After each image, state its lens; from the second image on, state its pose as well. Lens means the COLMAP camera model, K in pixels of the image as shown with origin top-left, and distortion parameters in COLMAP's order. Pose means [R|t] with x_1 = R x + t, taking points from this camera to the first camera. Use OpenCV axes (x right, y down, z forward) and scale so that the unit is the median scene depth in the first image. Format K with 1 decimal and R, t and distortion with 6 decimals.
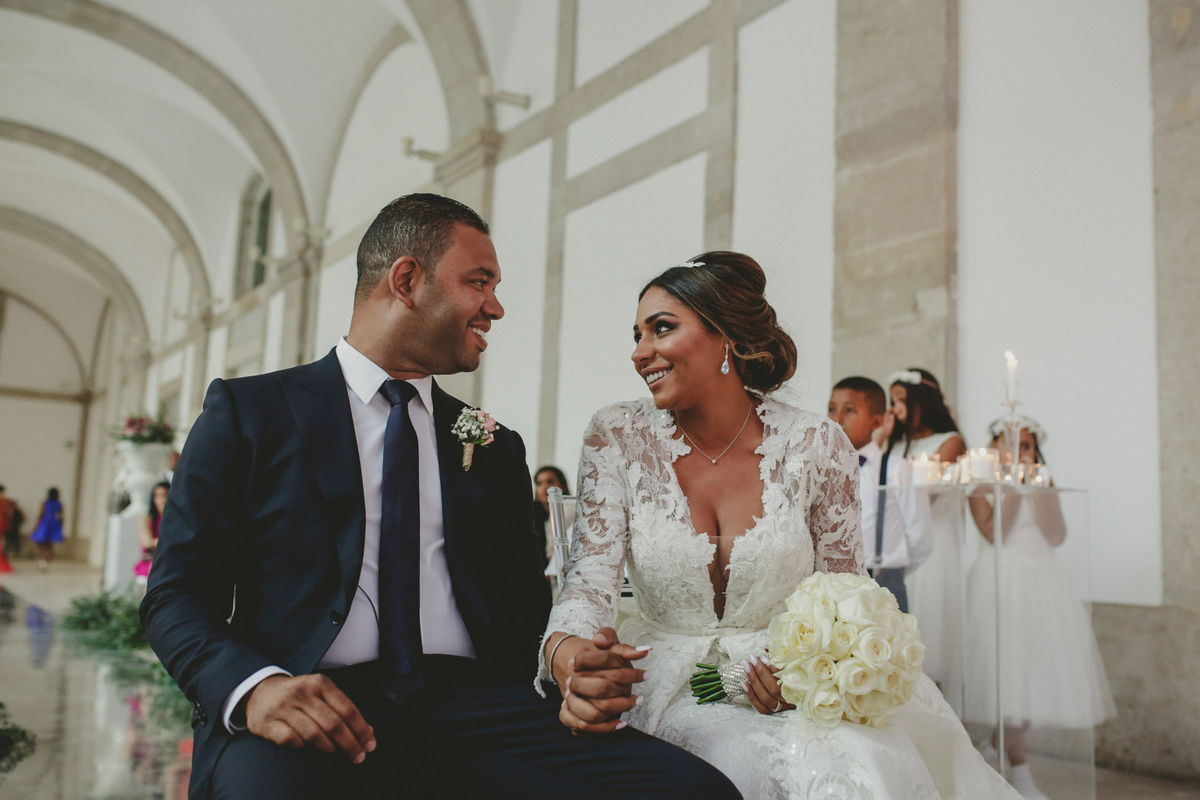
lens RADIAL K [[1142.6, 0, 607.4], [0, 1142.6, 392.0], [0, 0, 1]] dist [-0.054391, 0.076519]
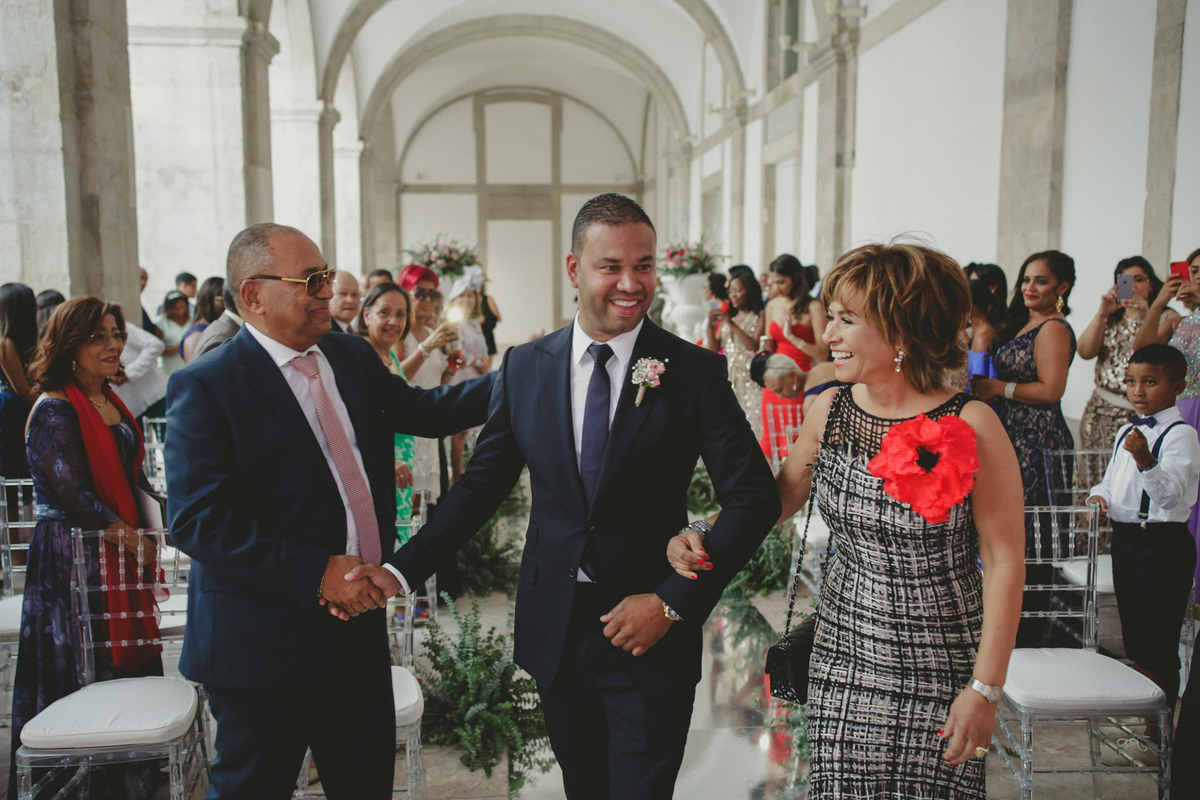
lens RADIAL K [[1133.2, 0, 600.0], [0, 1133.2, 400.0], [0, 0, 1]] dist [0.016515, 0.067100]
pose [[0.887764, 0.009074, -0.460209, -0.027185], [0.095419, 0.974460, 0.203280, -0.066557], [0.450300, -0.224378, 0.864225, 0.116555]]
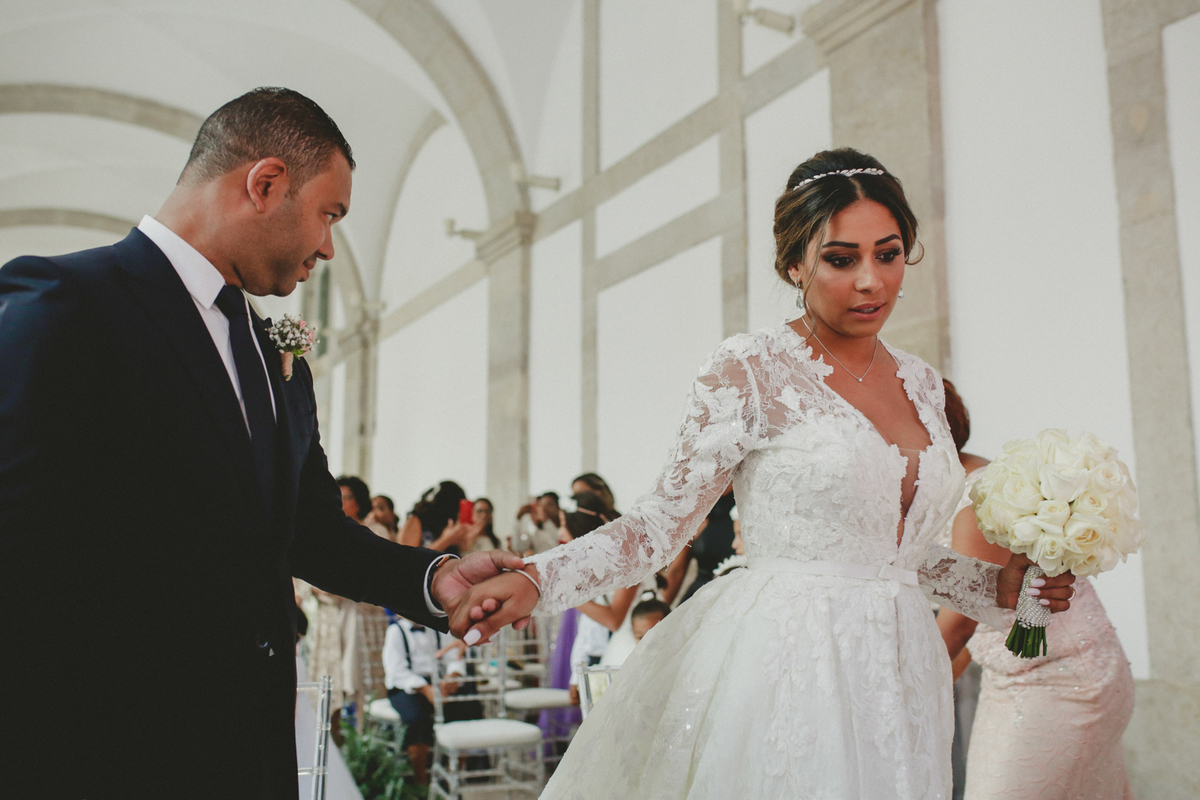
lens RADIAL K [[1142.6, 0, 607.4], [0, 1142.6, 392.0], [0, 0, 1]] dist [-0.054391, 0.076519]
pose [[0.996567, -0.052465, -0.064049, 0.032982], [0.050900, 0.998370, -0.025823, -0.035350], [0.065299, 0.022475, 0.997613, -0.039615]]
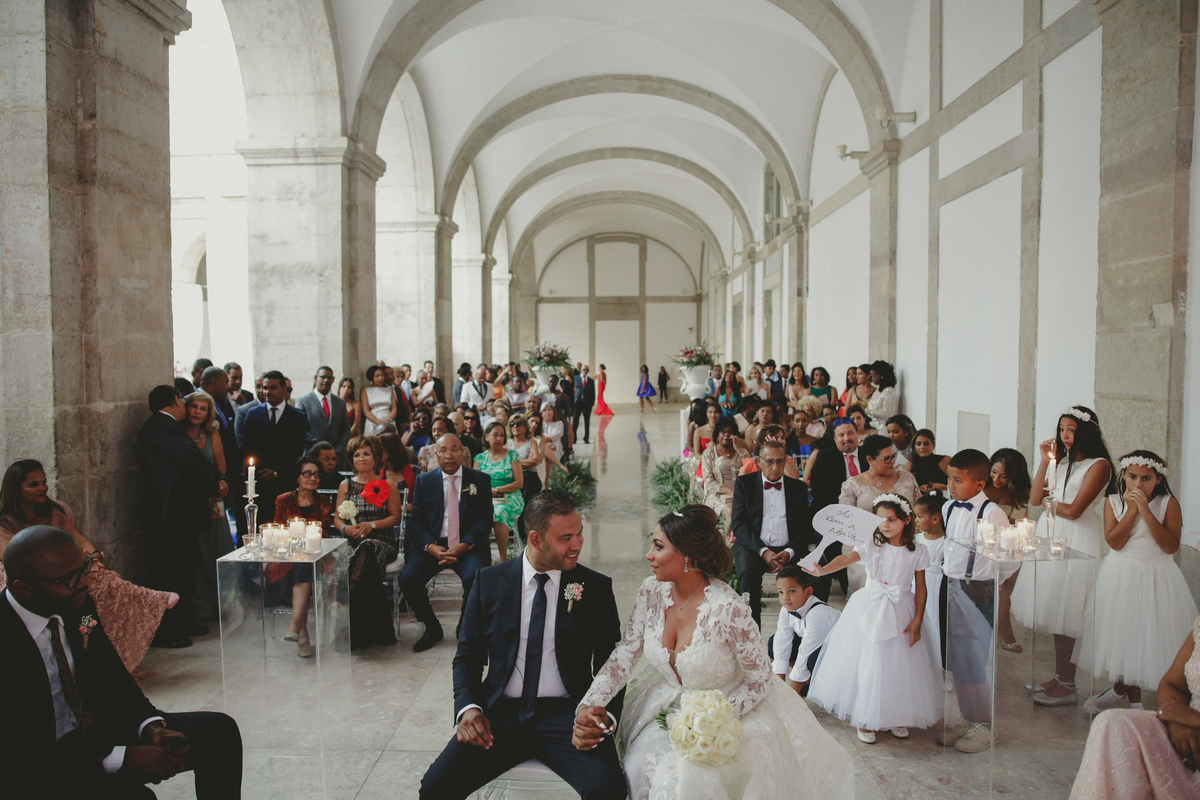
lens RADIAL K [[826.8, 0, 600.0], [0, 826.8, 400.0], [0, 0, 1]] dist [-0.063988, 0.004598]
pose [[0.832847, -0.009399, -0.553423, 0.151046], [0.105199, 0.984319, 0.141597, -0.103378], [0.543414, -0.176148, 0.820776, -0.046781]]
